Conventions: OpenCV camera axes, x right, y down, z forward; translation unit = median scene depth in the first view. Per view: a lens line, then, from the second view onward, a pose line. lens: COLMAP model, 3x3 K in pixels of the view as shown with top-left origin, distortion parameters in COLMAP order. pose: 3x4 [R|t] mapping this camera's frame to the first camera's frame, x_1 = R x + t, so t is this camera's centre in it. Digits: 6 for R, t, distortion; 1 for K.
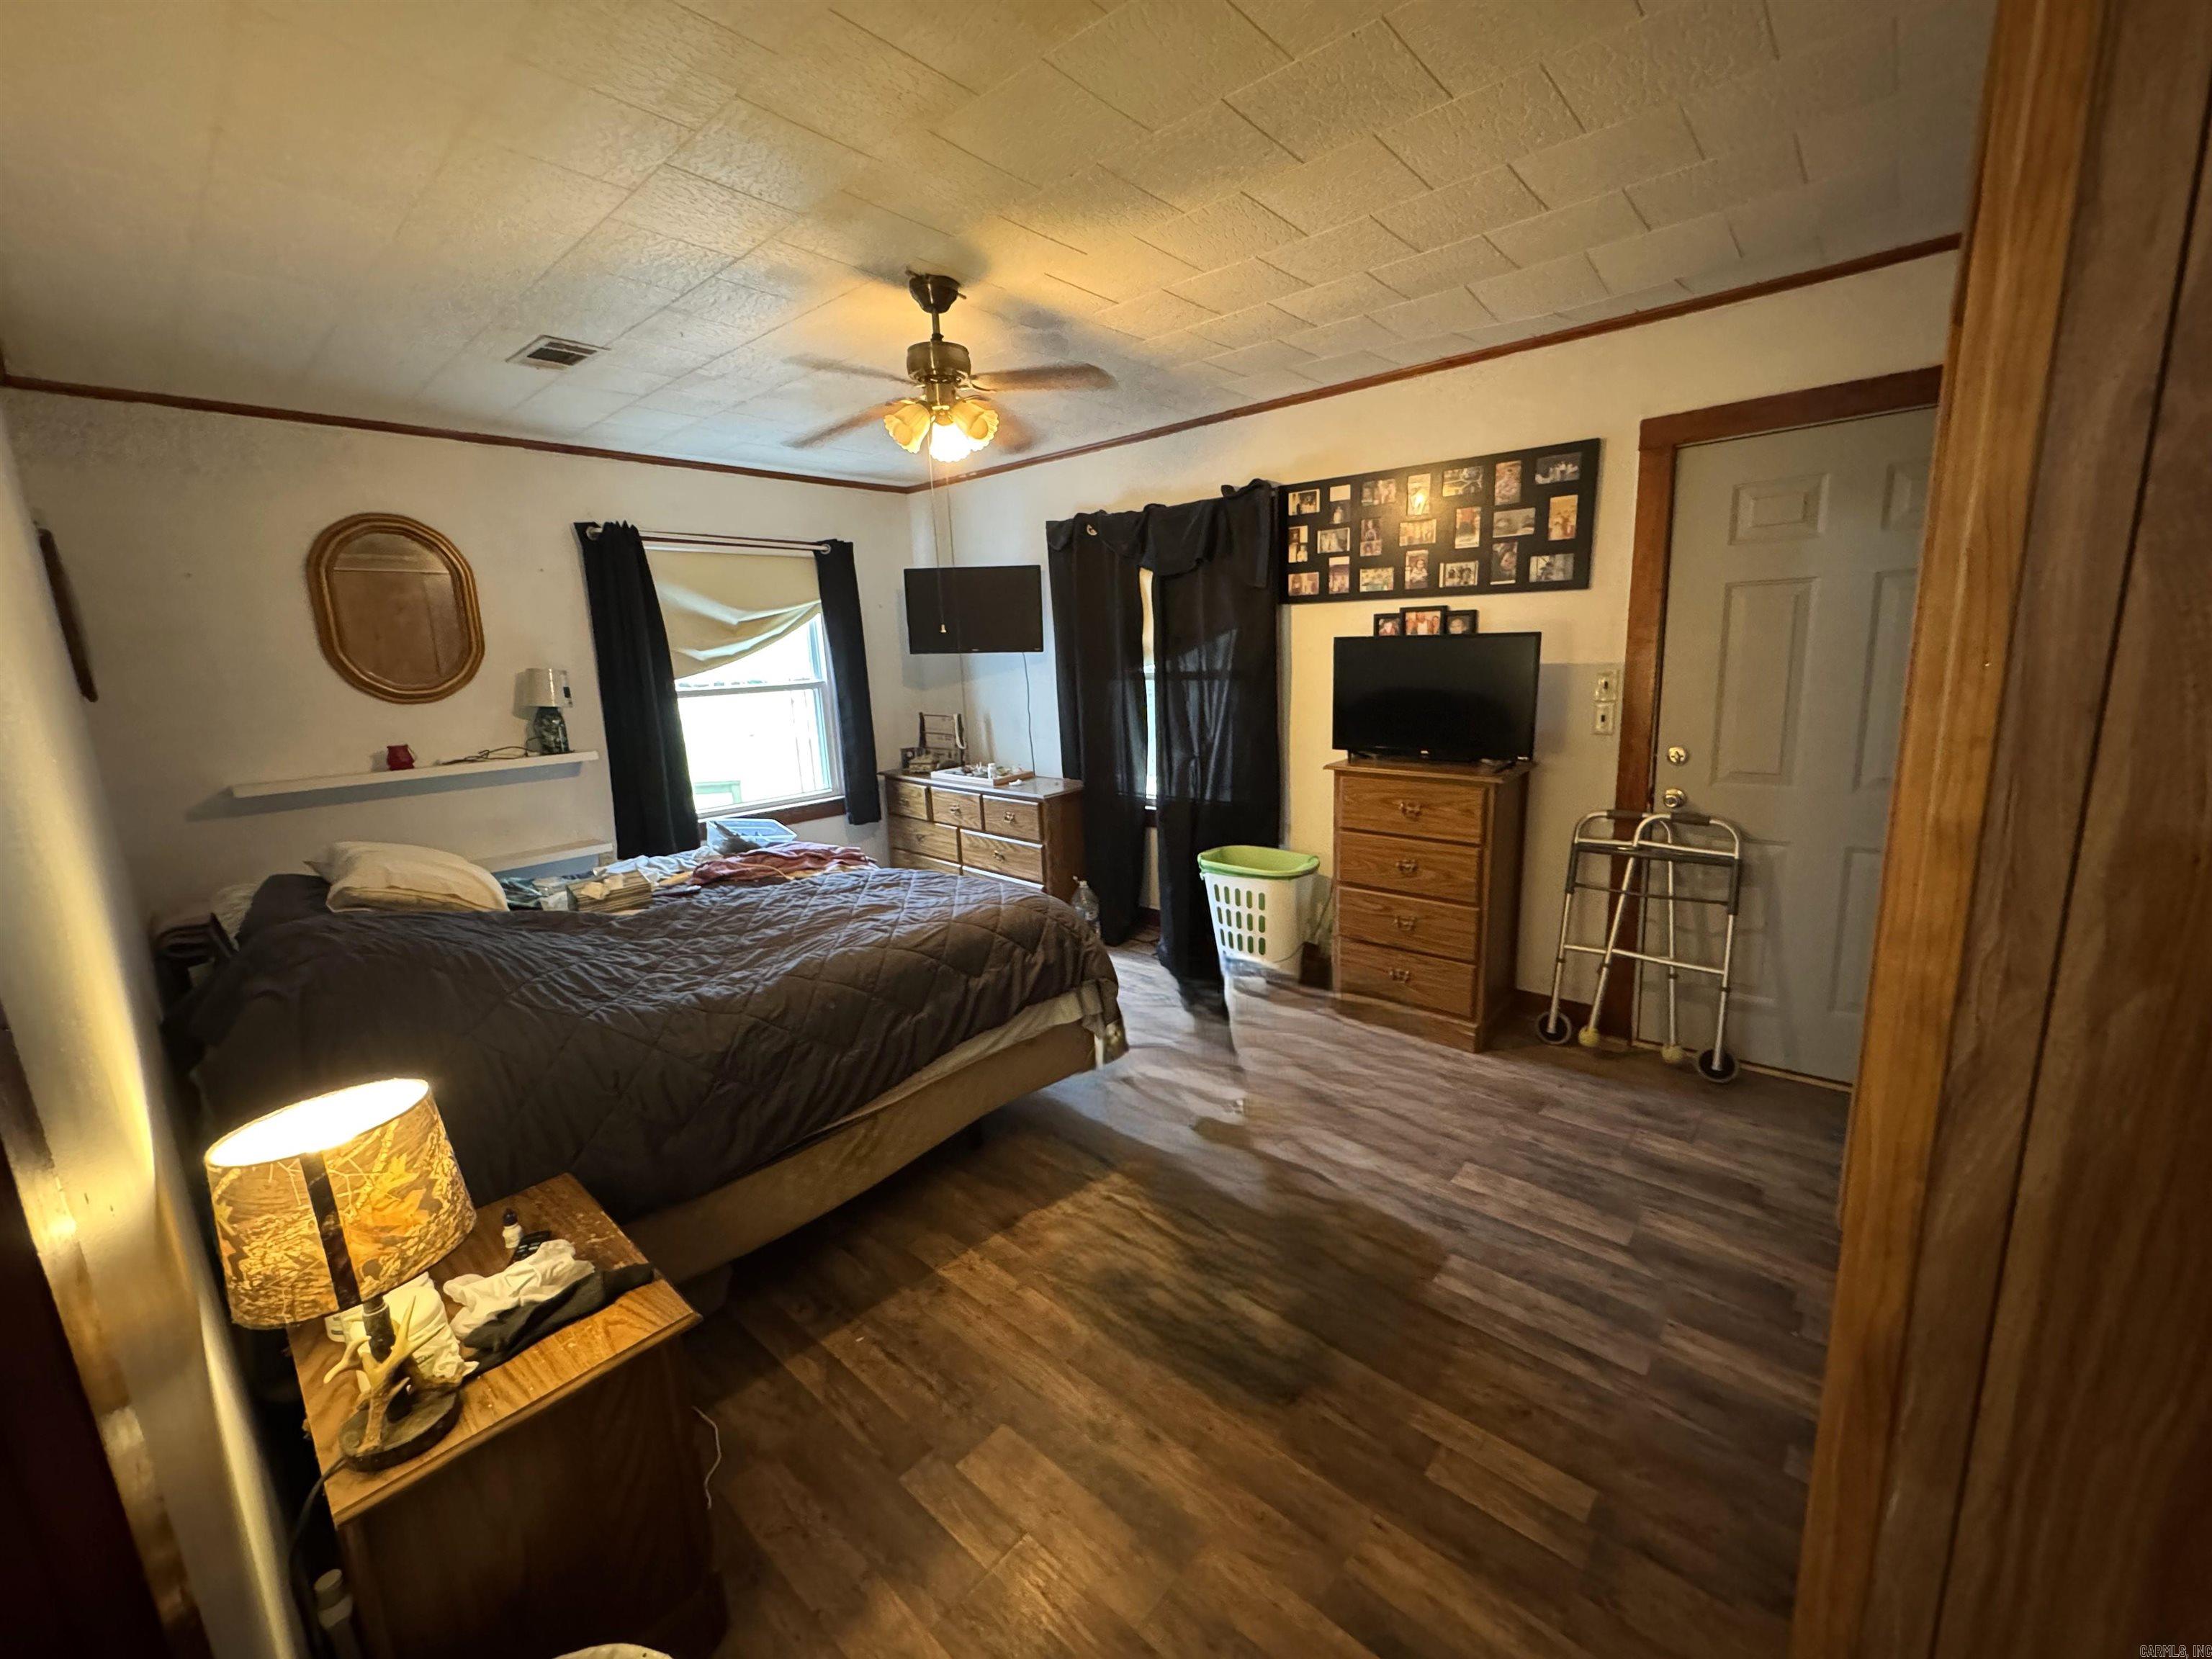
lens RADIAL K [[882.3, 0, 1106.0], [0, 882.3, 829.5], [0, 0, 1]] dist [-0.003229, 0.000063]
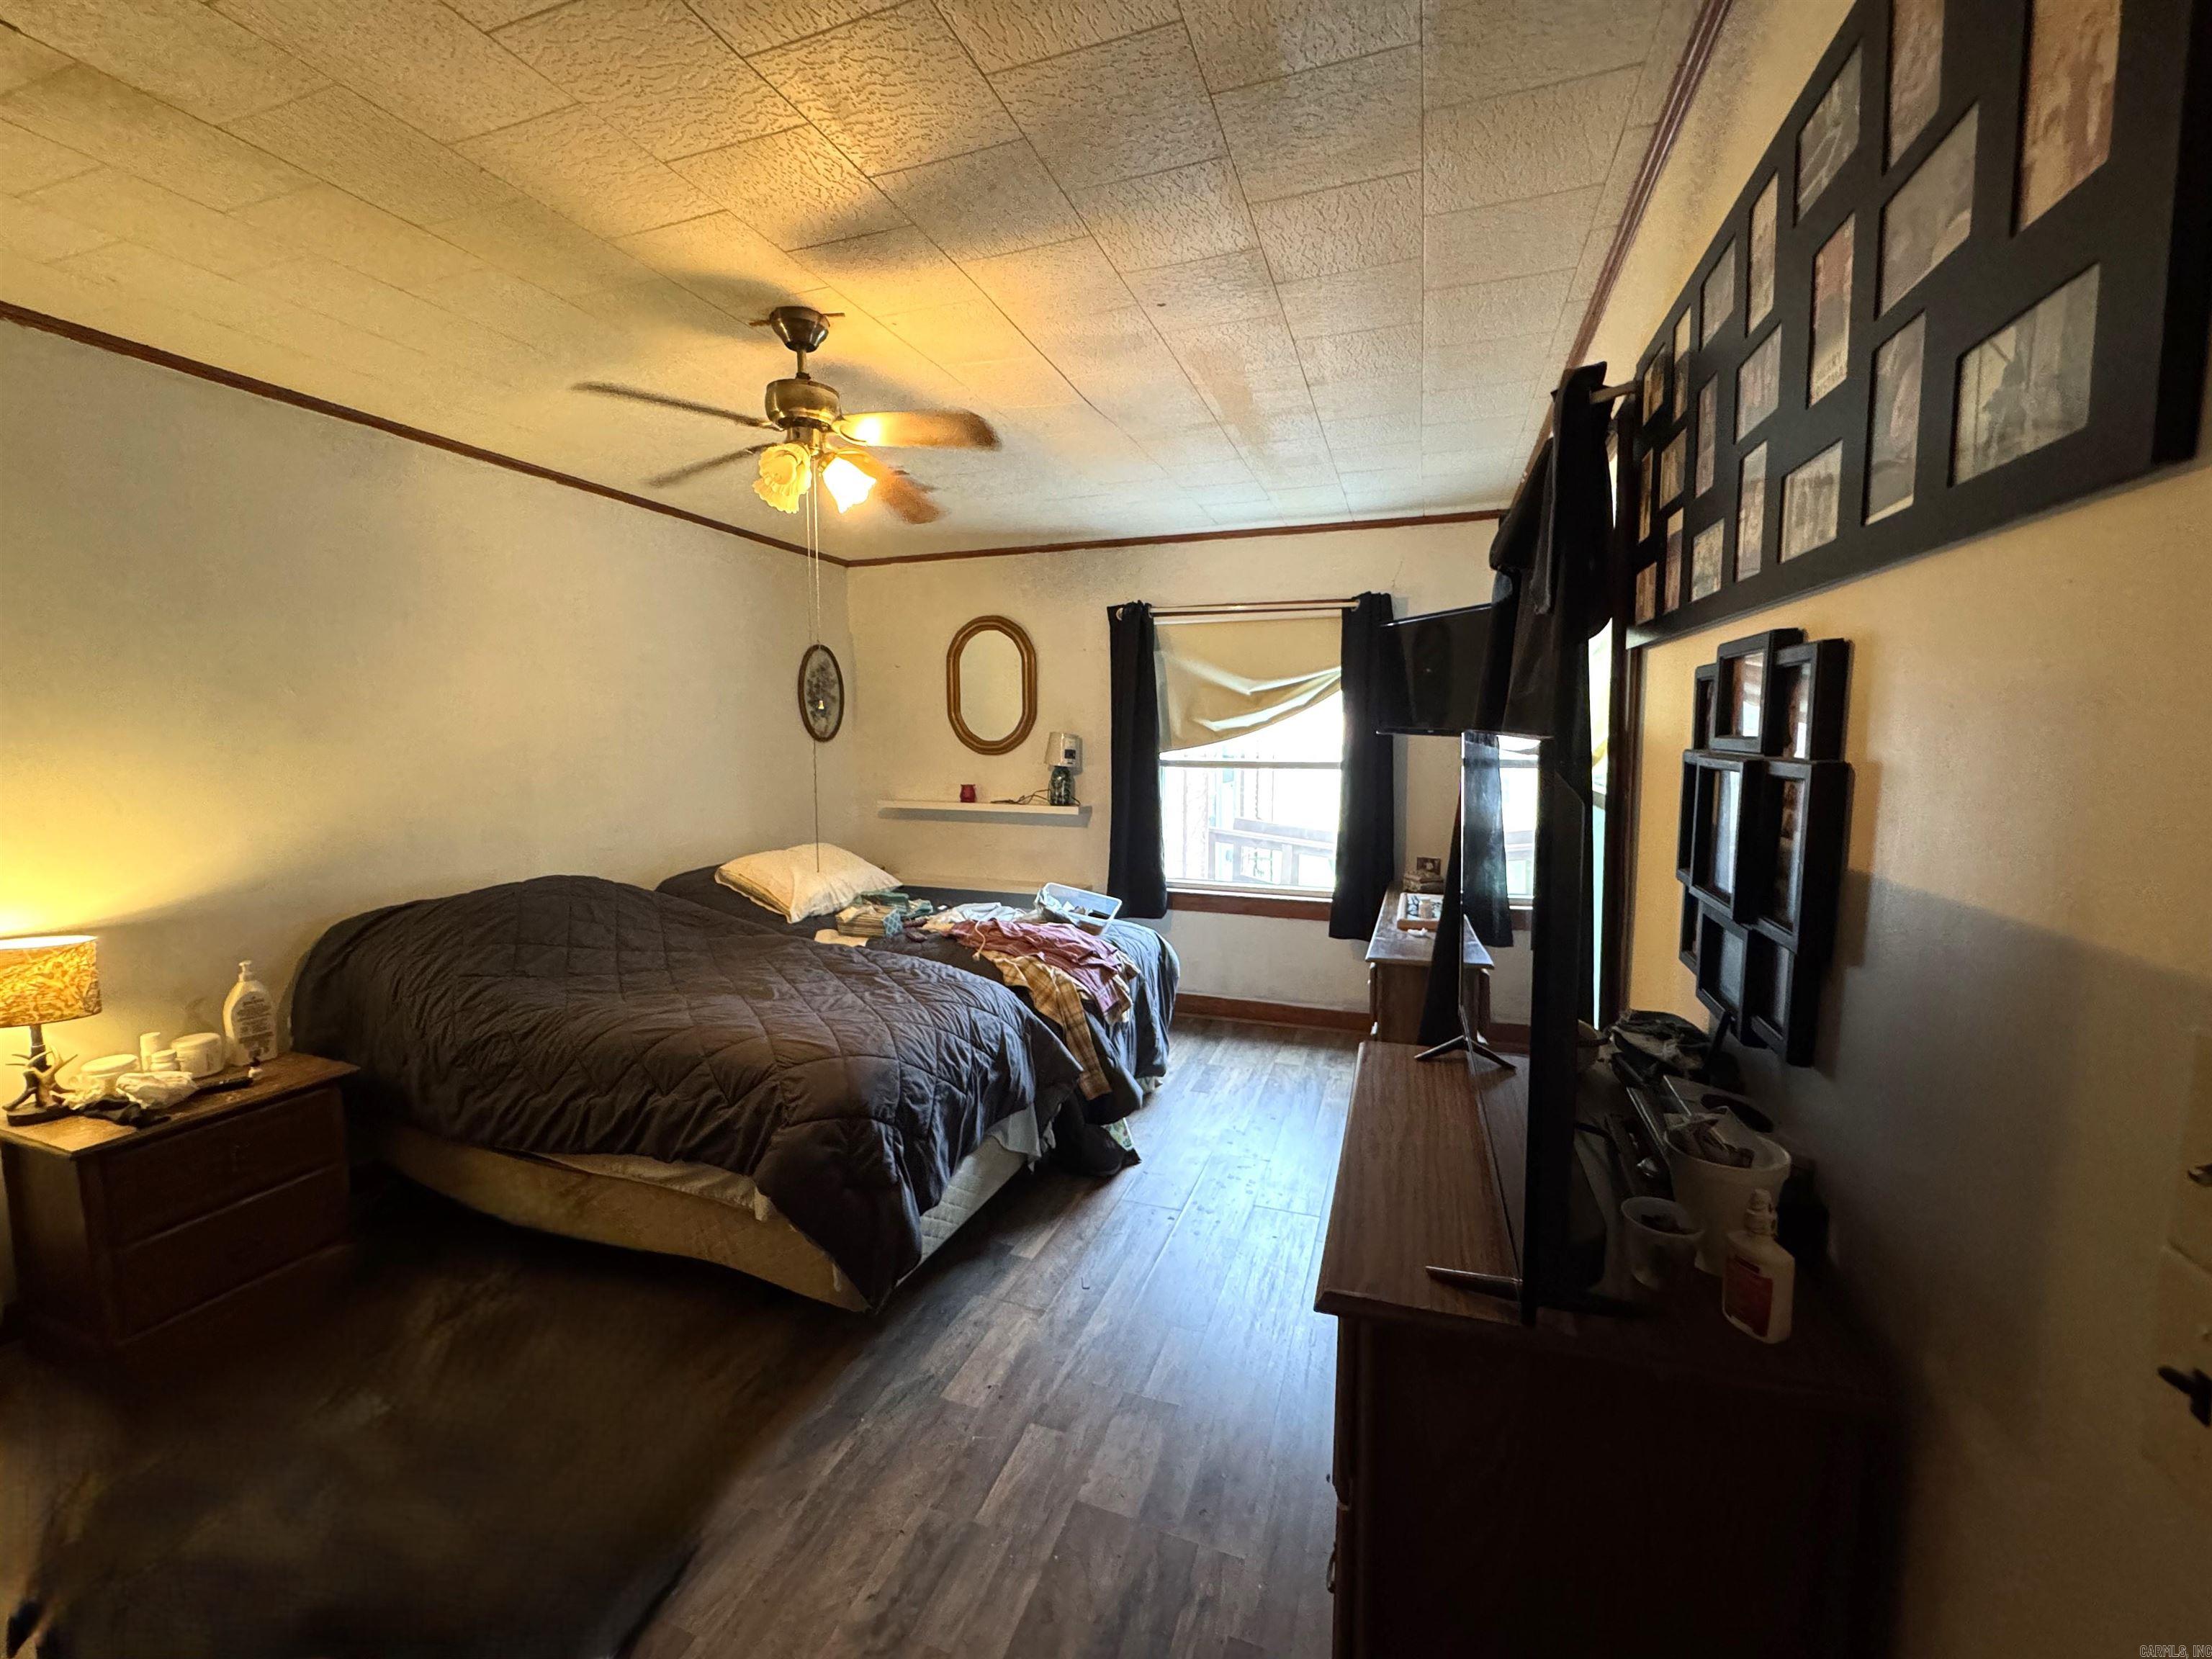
lens RADIAL K [[878.5, 0, 1106.7], [0, 878.5, 827.1], [0, 0, 1]] dist [-0.002689, 0.000133]
pose [[0.376005, 0.135366, -0.916677, 0.477938], [-0.202518, 0.977361, 0.061258, -0.143956], [0.904216, 0.162610, 0.394907, 0.611427]]
